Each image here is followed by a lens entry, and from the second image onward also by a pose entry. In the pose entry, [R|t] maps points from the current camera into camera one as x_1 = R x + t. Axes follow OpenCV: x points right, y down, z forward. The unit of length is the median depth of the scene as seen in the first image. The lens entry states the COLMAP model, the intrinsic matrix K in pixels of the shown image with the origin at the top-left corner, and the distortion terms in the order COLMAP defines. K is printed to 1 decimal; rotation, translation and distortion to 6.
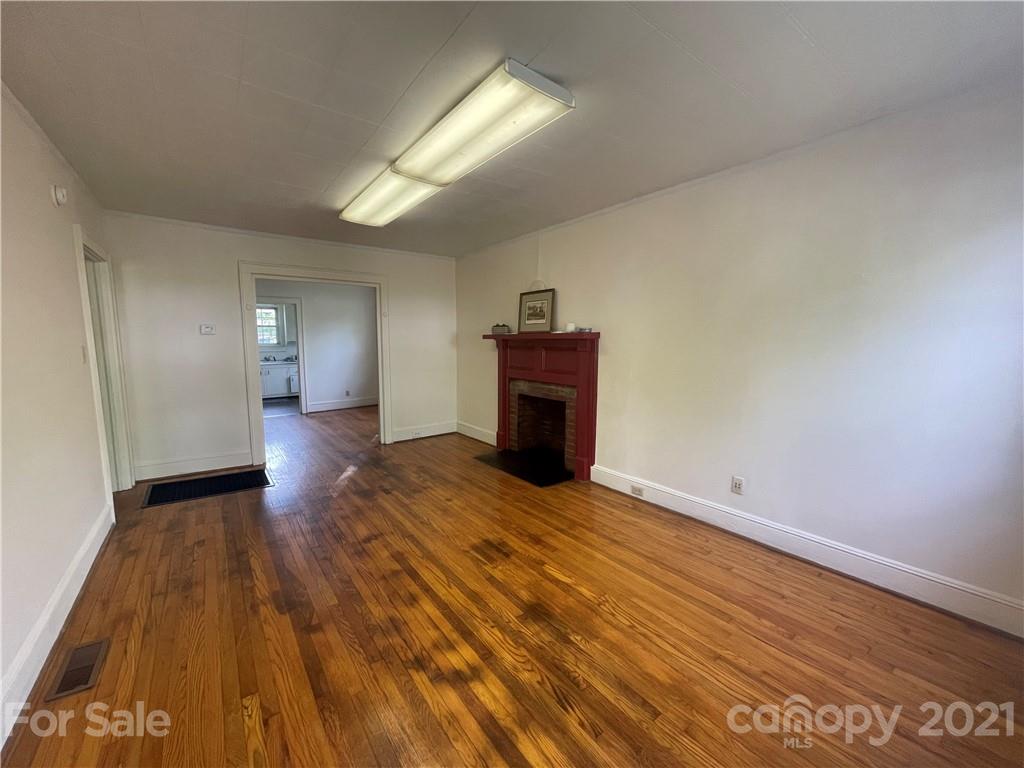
lens RADIAL K [[417.1, 0, 510.5], [0, 417.1, 381.5], [0, 0, 1]] dist [0.006520, 0.000057]
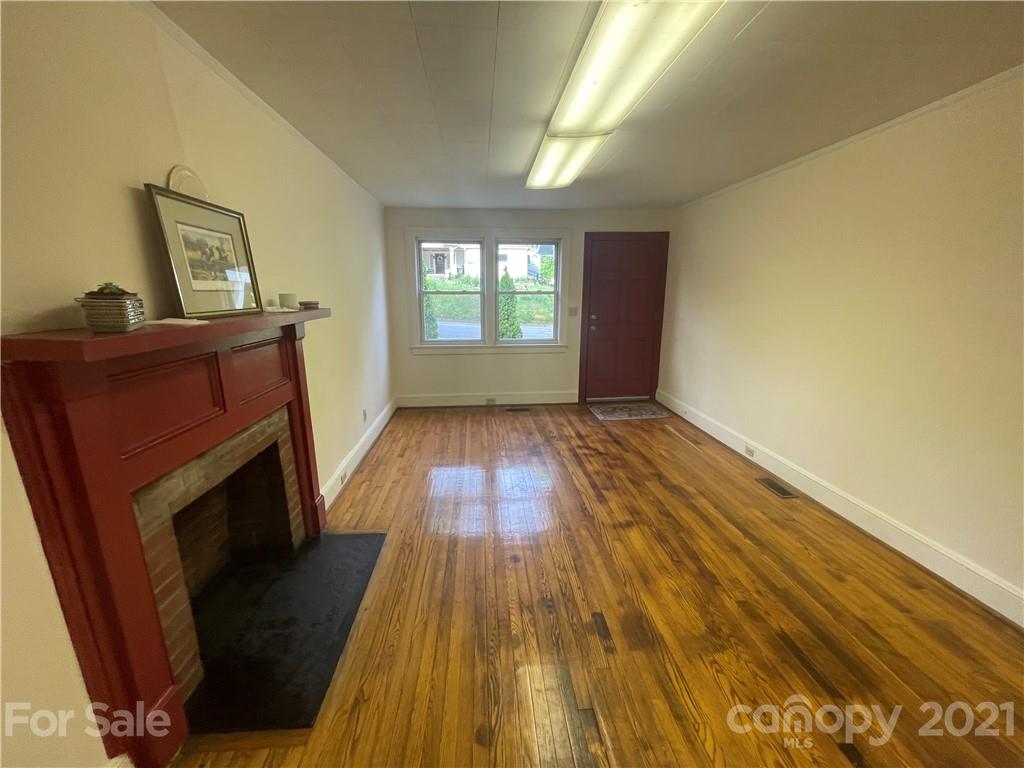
lens RADIAL K [[417.1, 0, 507.3], [0, 417.1, 384.7], [0, 0, 1]] dist [0.006520, 0.000057]
pose [[-0.842735, -0.113476, 0.526232, -0.590053], [0.062552, 0.950267, 0.305089, -0.247064], [-0.534682, 0.290026, -0.793726, 1.866164]]
